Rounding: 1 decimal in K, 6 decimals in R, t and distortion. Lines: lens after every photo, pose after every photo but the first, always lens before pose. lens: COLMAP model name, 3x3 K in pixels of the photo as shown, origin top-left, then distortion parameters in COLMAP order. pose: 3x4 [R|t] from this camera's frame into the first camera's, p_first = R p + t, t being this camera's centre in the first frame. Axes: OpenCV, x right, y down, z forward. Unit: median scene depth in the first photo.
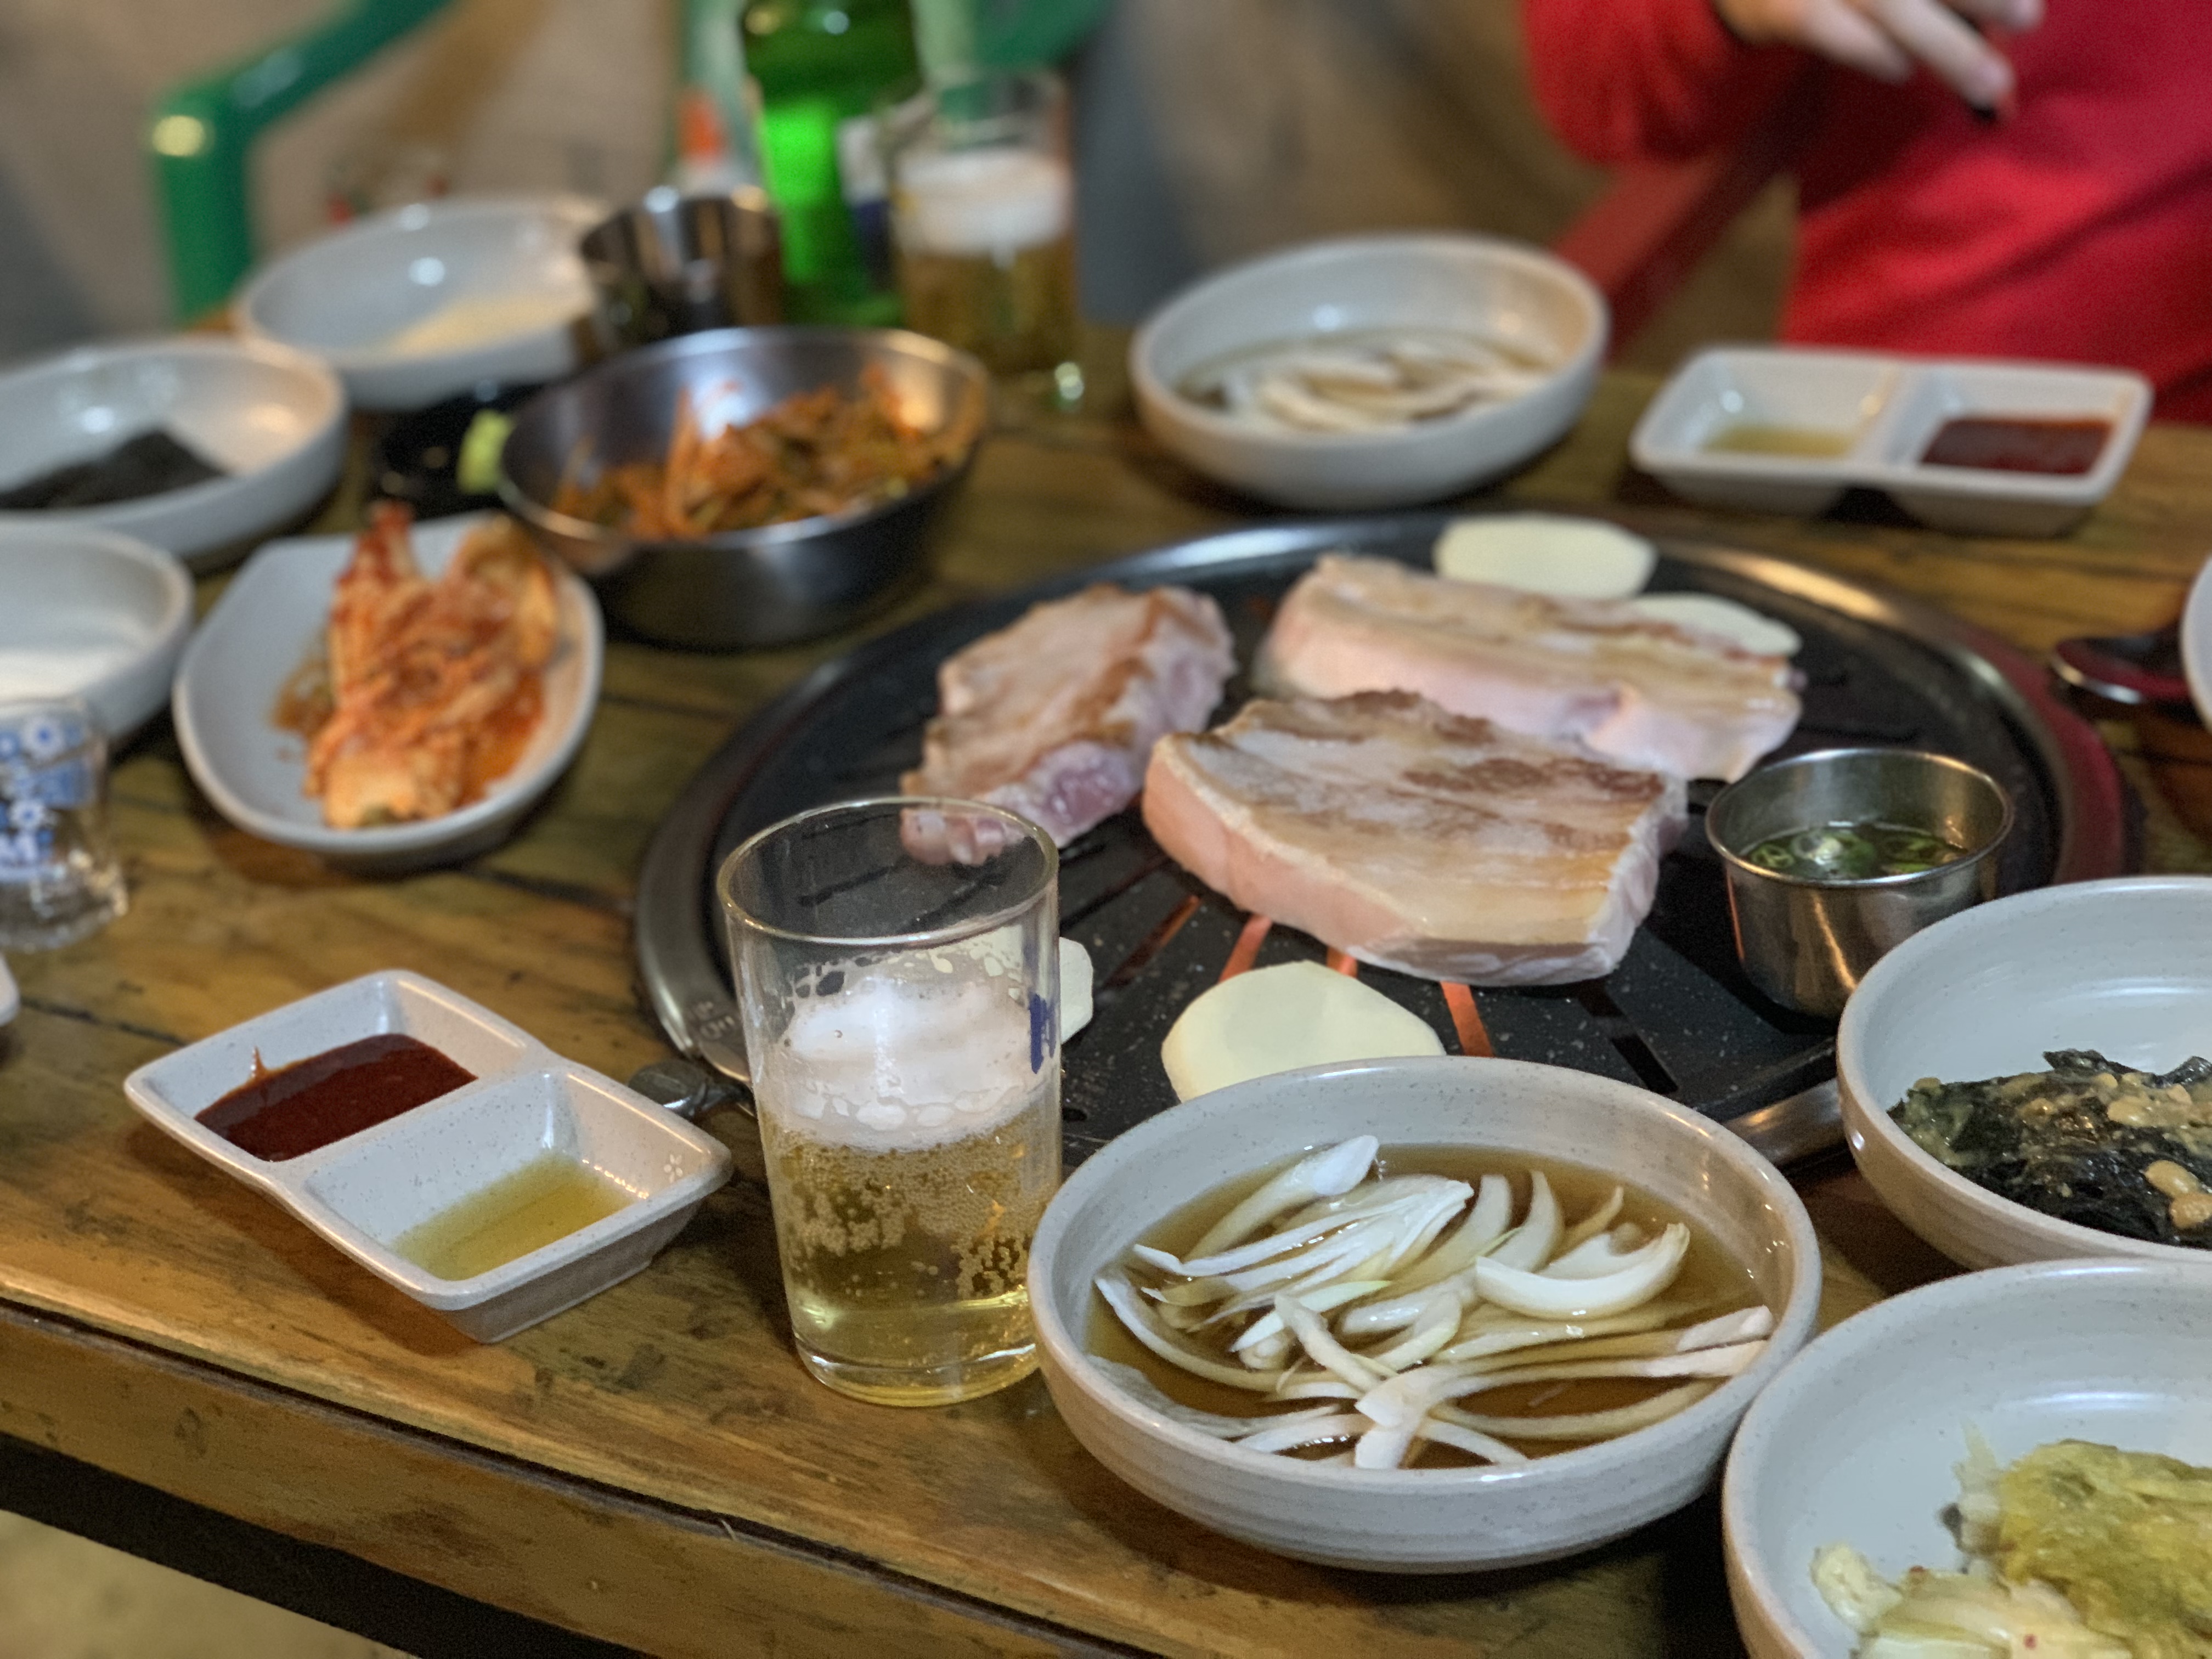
lens RADIAL K [[3455.6, 0, 1106.0], [0, 3455.6, 829.5], [0, 0, 1]] dist [-0.018292, -0.172758]
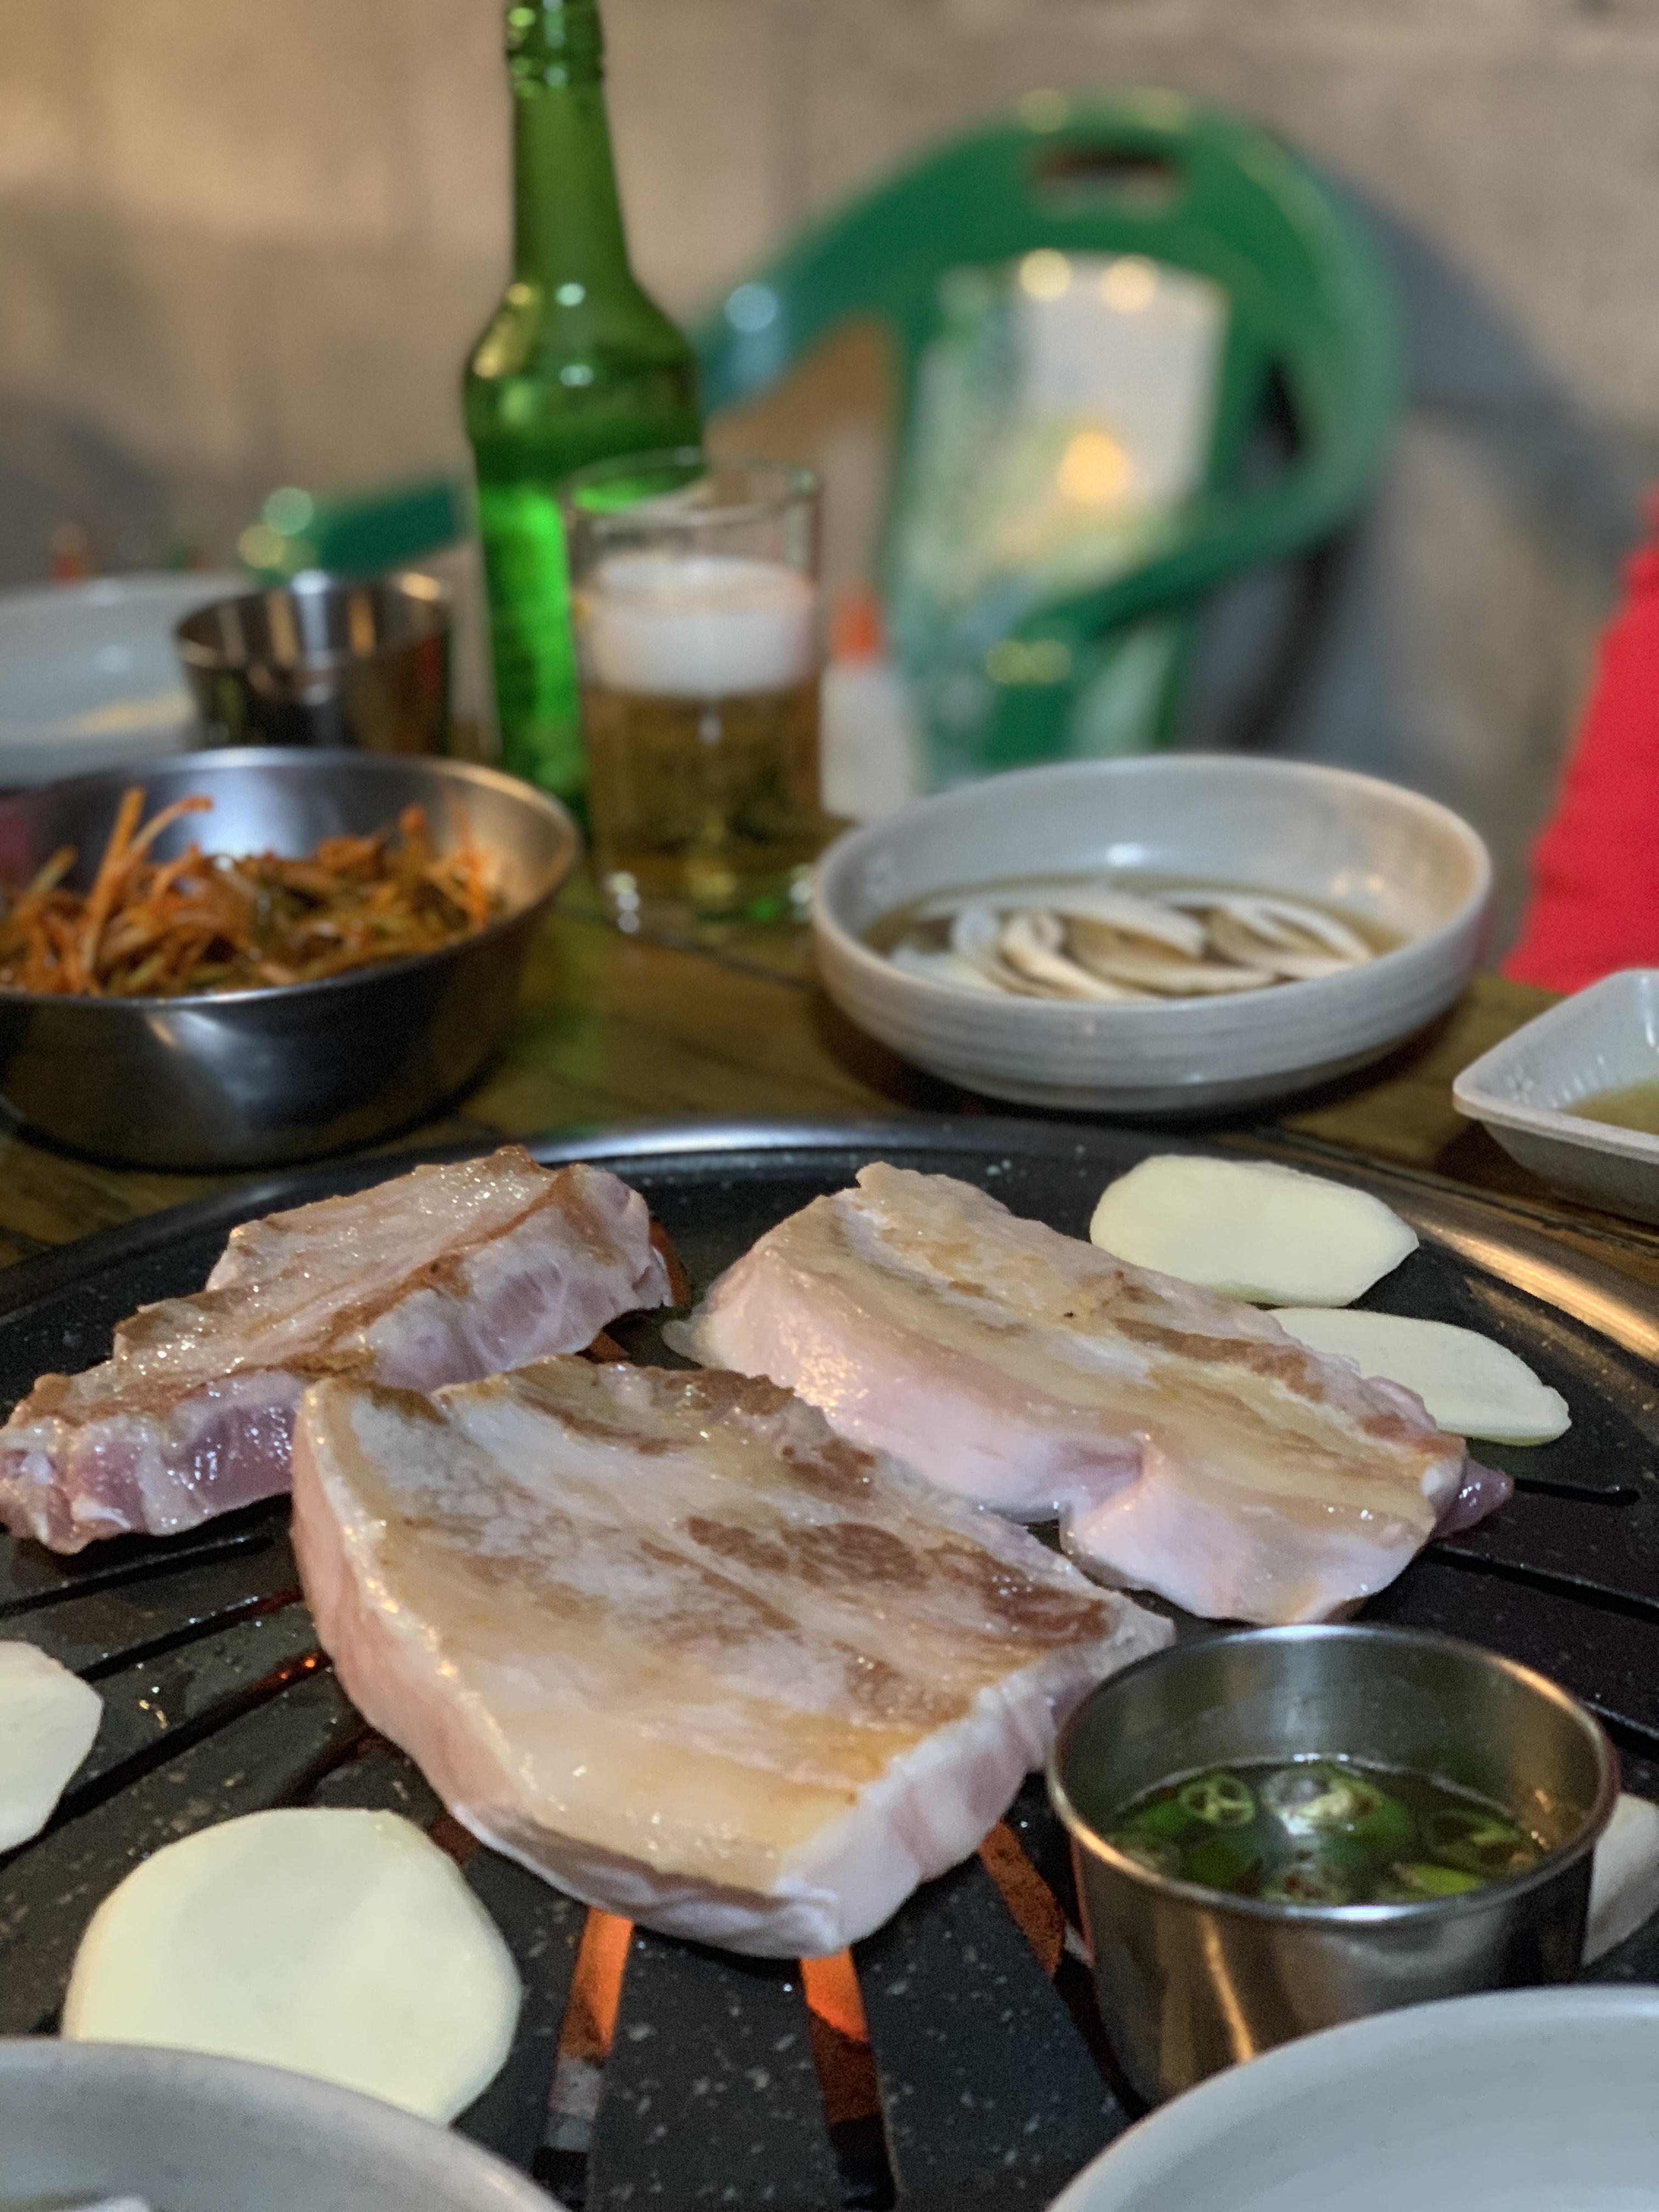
lens RADIAL K [[3455.6, 0, 829.5], [0, 3455.6, 1106.0], [0, 0, 1]] dist [-0.018292, -0.172758]
pose [[0.960059, 0.159724, -0.229726, 0.231580], [-0.182140, 0.980029, -0.079795, -0.042300], [0.212393, 0.118450, 0.969979, 0.436973]]
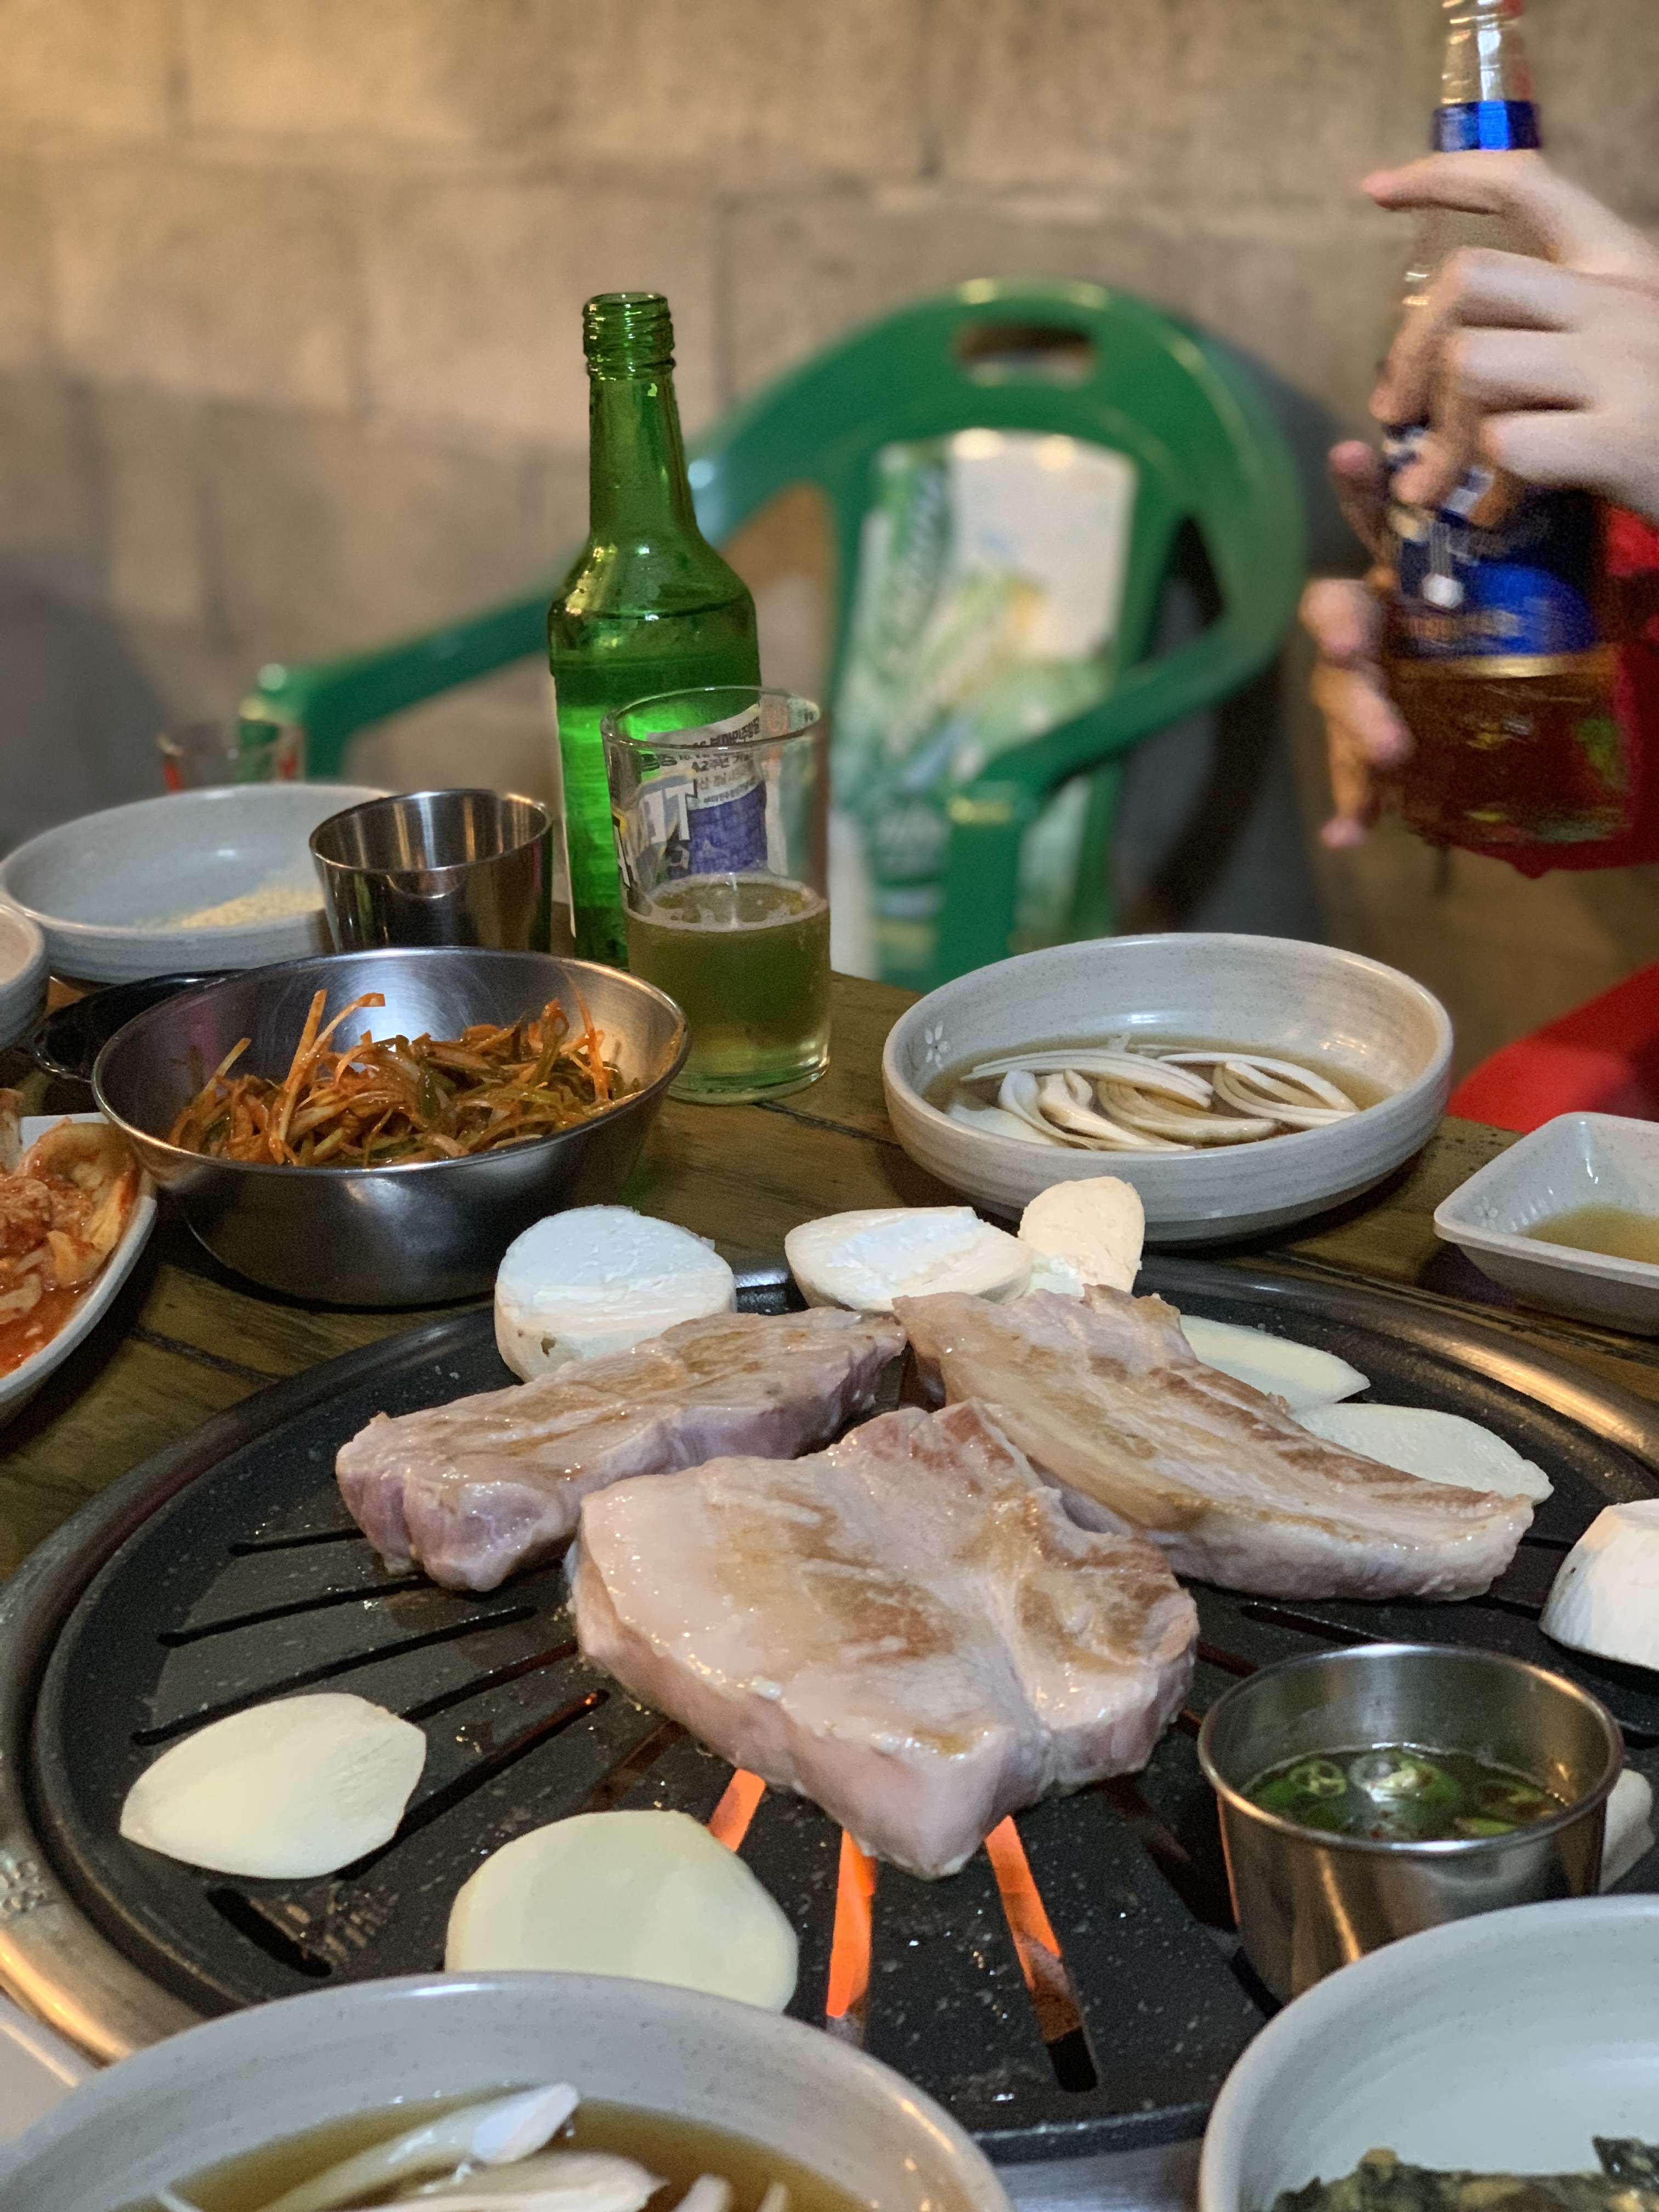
lens RADIAL K [[3467.9, 0, 775.5], [0, 3467.9, 1056.0], [0, 0, 1]] dist [-0.008802, -0.197181]
pose [[0.968399, 0.127985, -0.214062, 0.210181], [-0.156555, 0.980072, -0.122268, -0.032260], [0.194148, 0.151916, 0.969138, 0.250237]]
